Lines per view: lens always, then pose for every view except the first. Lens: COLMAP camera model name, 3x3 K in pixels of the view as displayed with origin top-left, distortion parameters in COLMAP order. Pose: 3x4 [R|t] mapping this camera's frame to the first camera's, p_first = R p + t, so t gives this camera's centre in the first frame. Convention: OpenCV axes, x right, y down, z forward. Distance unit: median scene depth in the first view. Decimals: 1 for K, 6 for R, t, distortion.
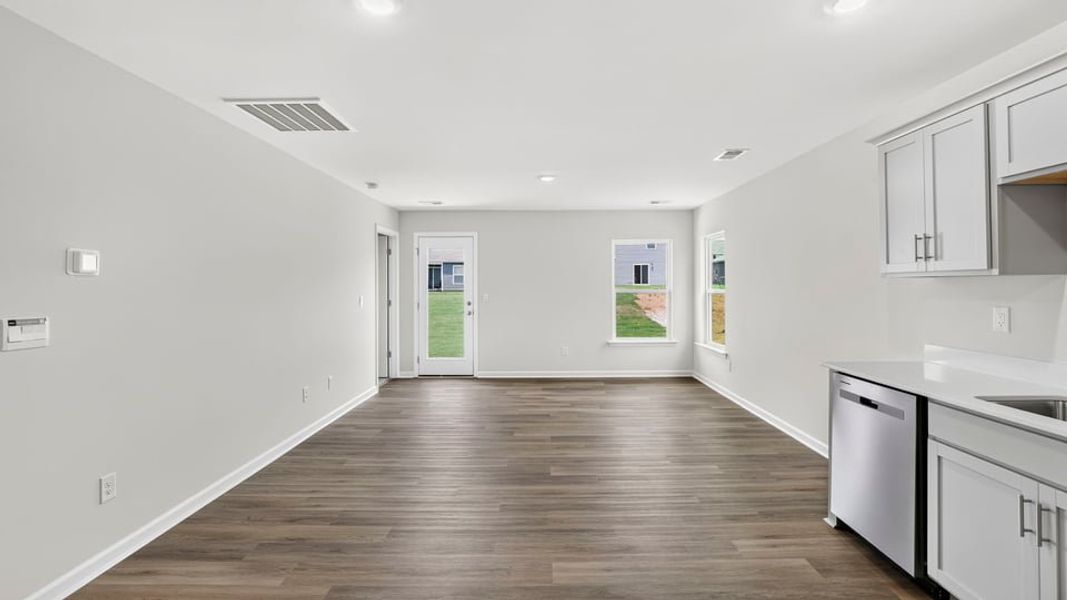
lens RADIAL K [[470.5, 0, 540.6], [0, 470.5, 290.5], [0, 0, 1]] dist [-0.009423, 0.001957]
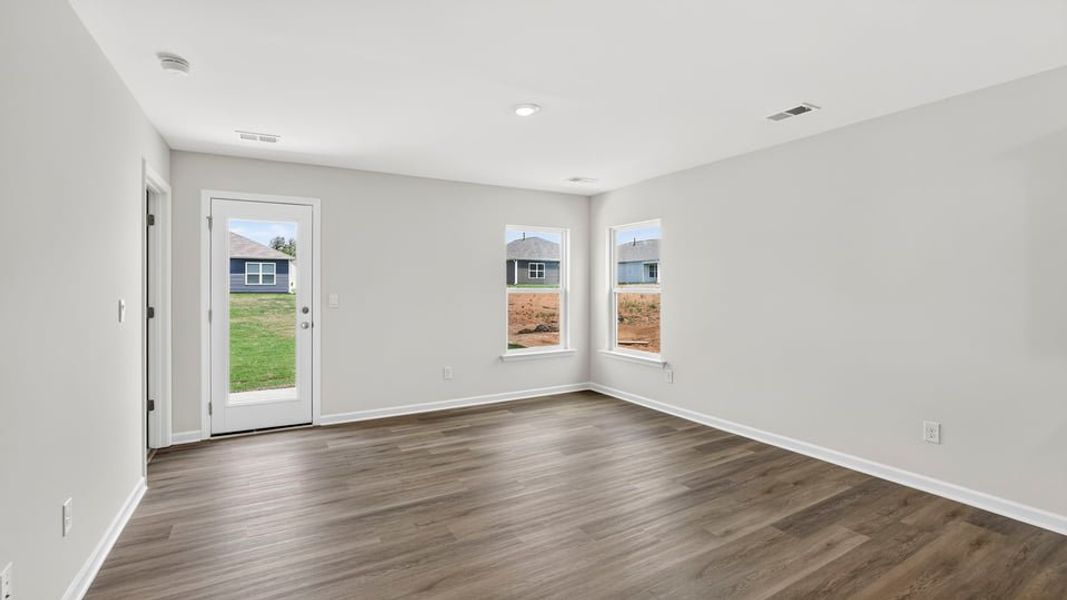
lens RADIAL K [[470.5, 0, 524.8], [0, 470.5, 291.5], [0, 0, 1]] dist [-0.009423, 0.001957]
pose [[0.873802, -0.002311, 0.486276, -0.204972], [0.003531, 0.999992, -0.001594, 0.004130], [-0.486269, 0.003110, 0.873804, 0.306195]]
